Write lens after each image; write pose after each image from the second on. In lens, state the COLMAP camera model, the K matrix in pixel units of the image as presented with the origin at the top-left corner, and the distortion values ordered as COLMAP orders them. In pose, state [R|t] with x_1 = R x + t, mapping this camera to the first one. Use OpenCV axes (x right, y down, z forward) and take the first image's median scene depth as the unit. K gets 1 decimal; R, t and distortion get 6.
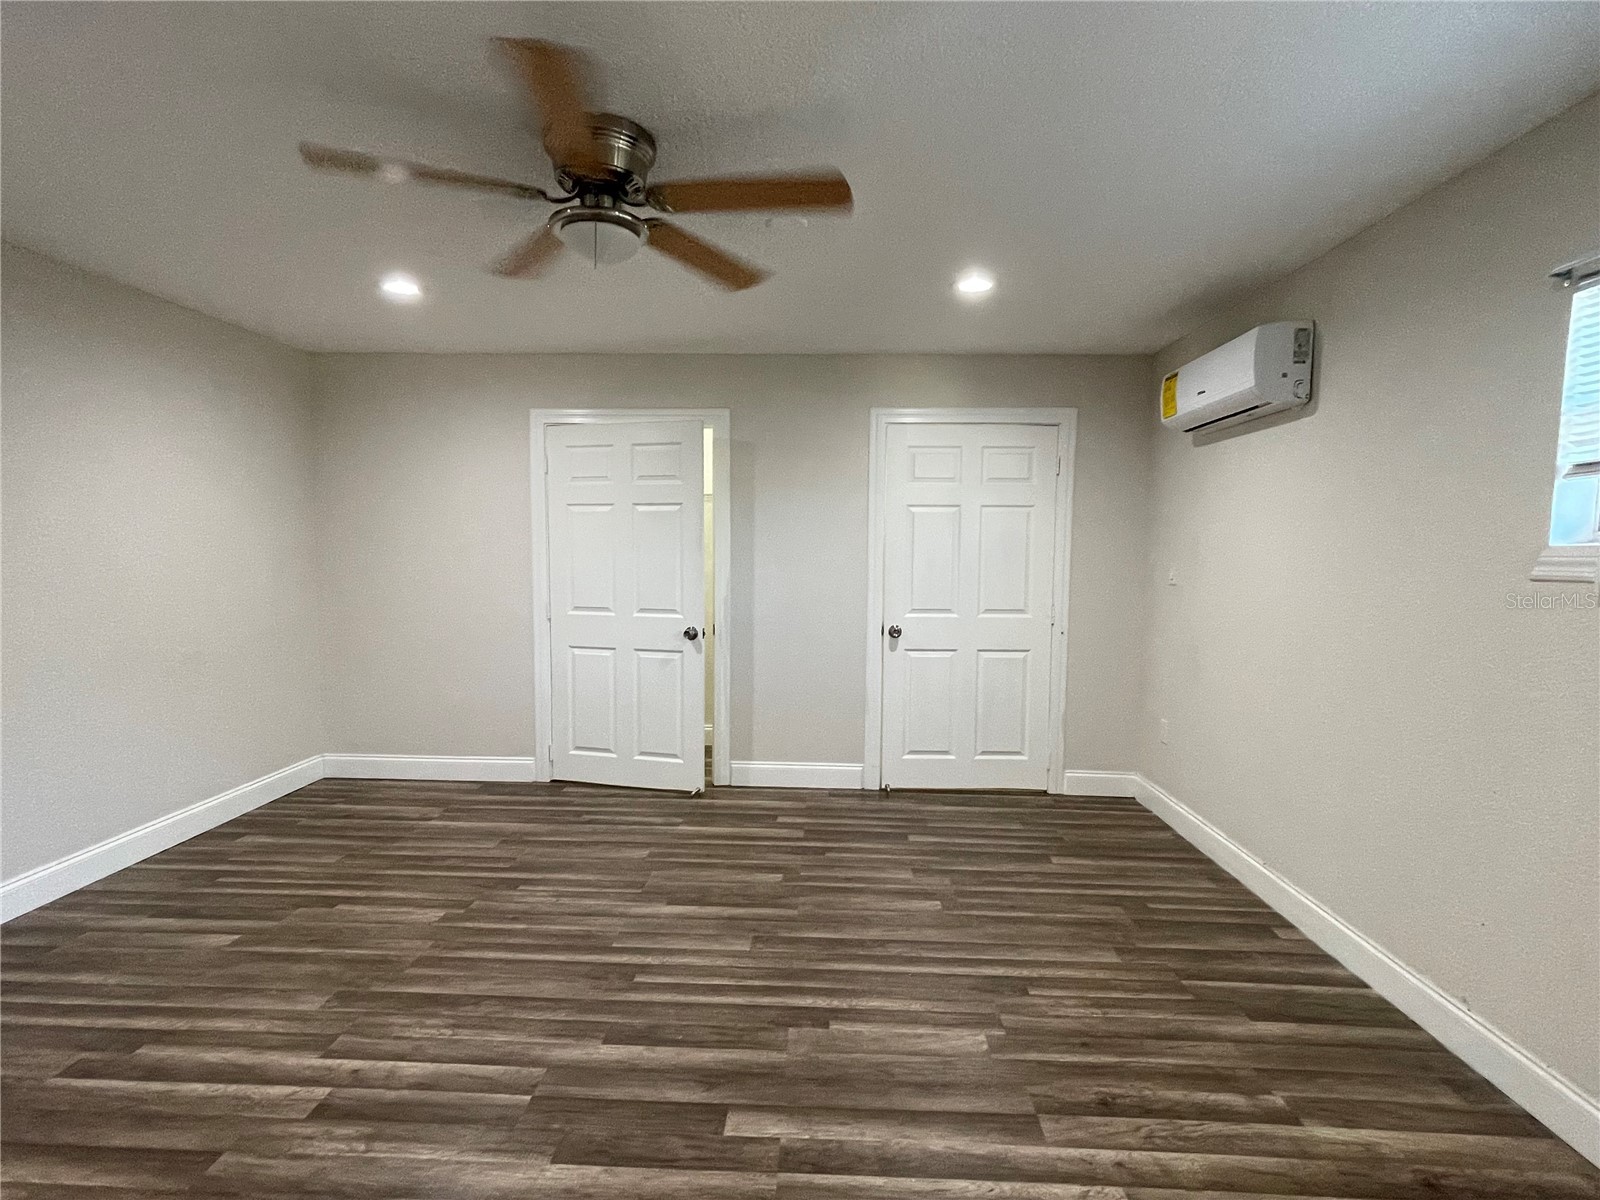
lens RADIAL K [[780.7, 0, 799.2], [0, 780.7, 613.7], [0, 0, 1]] dist [-0.010380, 0.012051]
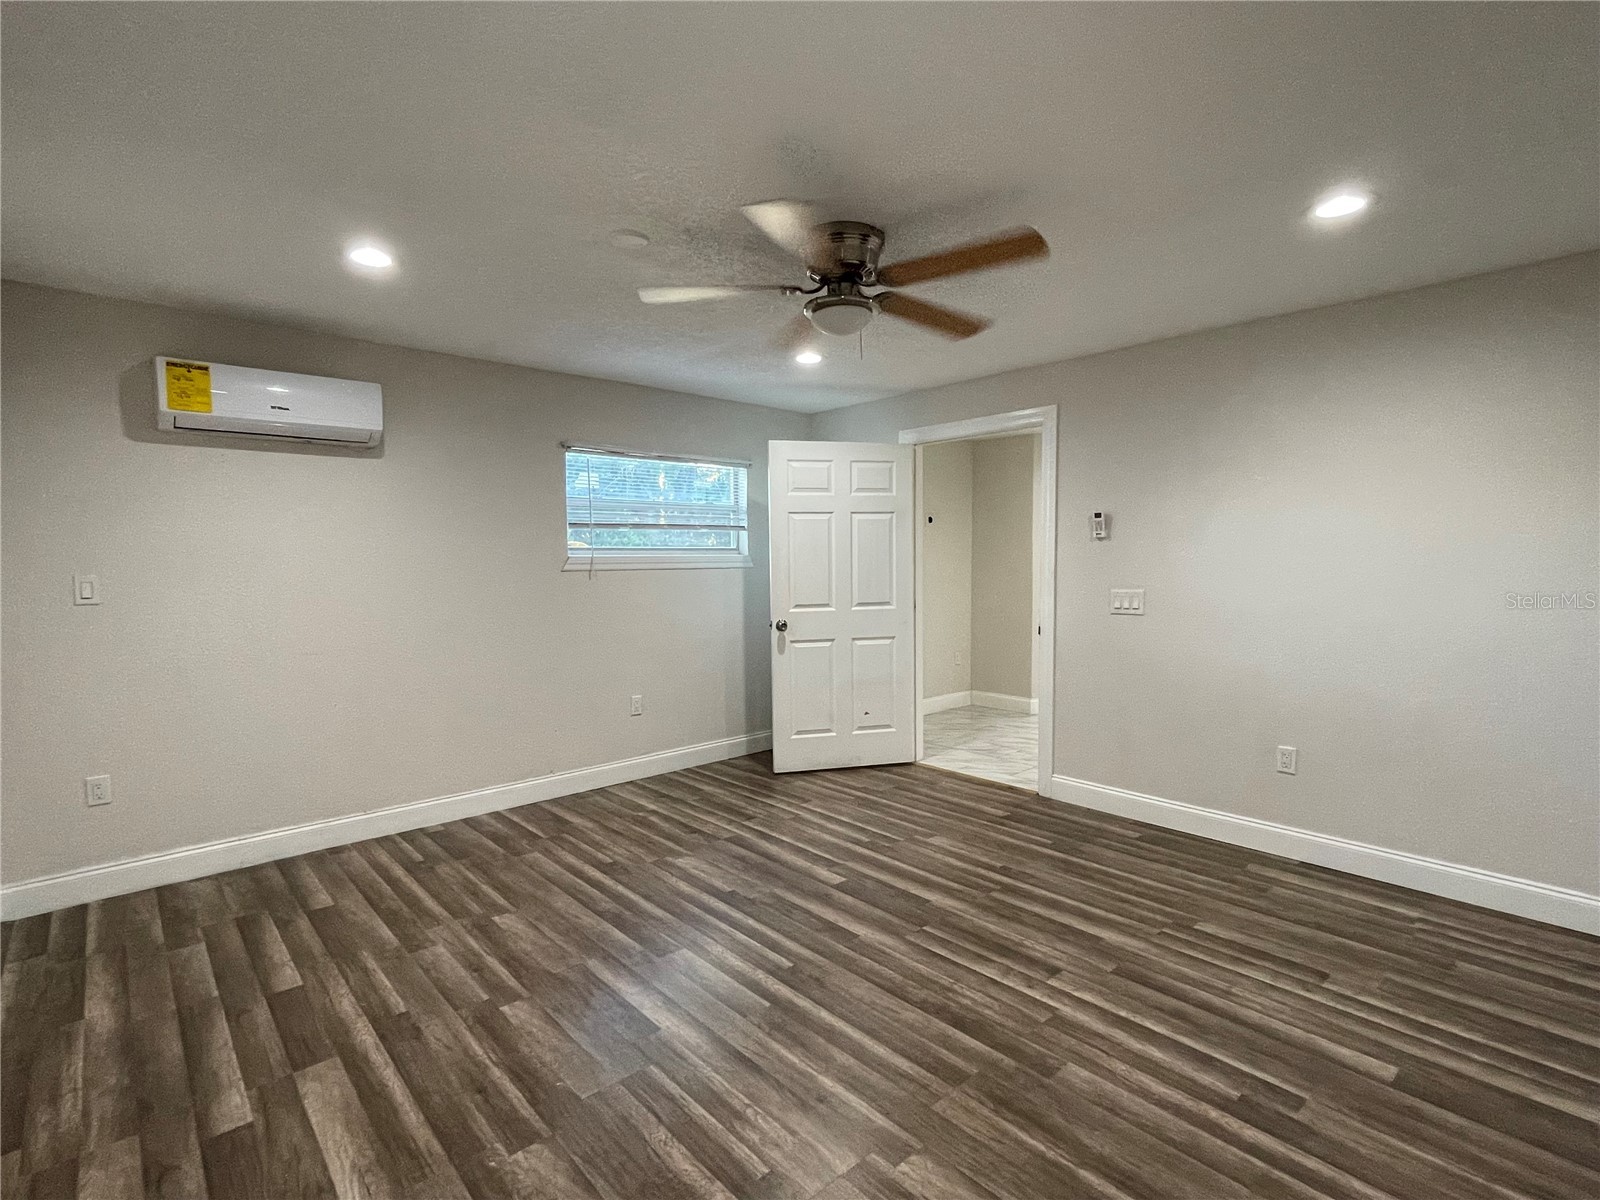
lens RADIAL K [[780.7, 0, 799.2], [0, 780.7, 613.7], [0, 0, 1]] dist [-0.010380, 0.012051]
pose [[-0.698608, -0.055714, 0.713332, -1.031777], [0.059386, 0.989009, 0.135405, -0.162488], [-0.713036, 0.136957, -0.687621, 1.802767]]
